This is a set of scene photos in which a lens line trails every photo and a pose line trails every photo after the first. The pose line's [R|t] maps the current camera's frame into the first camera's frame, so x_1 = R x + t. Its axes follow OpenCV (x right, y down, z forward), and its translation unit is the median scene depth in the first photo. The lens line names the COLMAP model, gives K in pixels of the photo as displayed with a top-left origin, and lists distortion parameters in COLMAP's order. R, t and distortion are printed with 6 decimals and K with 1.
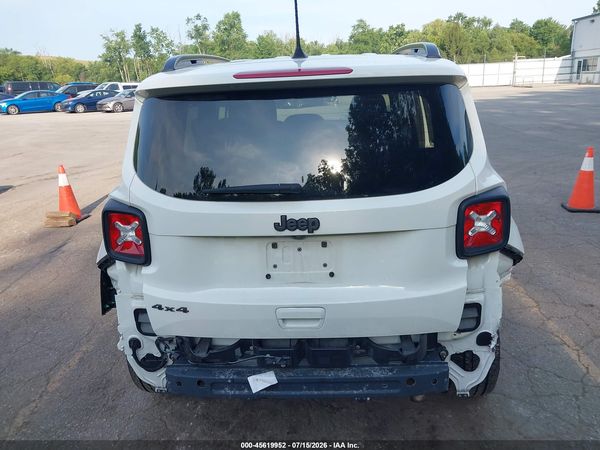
lens RADIAL K [[474.4, 0, 298.4], [0, 474.4, 230.2], [0, 0, 1]] dist [0.006794, -0.009221]
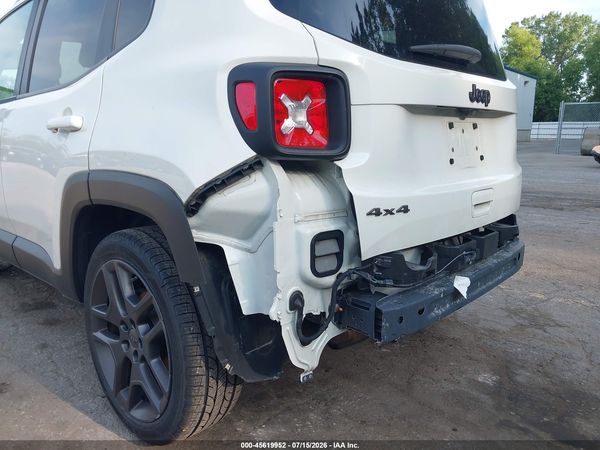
lens RADIAL K [[474.4, 0, 299.9], [0, 474.4, 234.1], [0, 0, 1]] dist [0.006794, -0.009221]
pose [[0.636576, -0.116287, 0.762397, -0.814925], [0.206542, 0.978161, -0.023259, 0.169736], [-0.743042, 0.172273, 0.646692, 0.585493]]
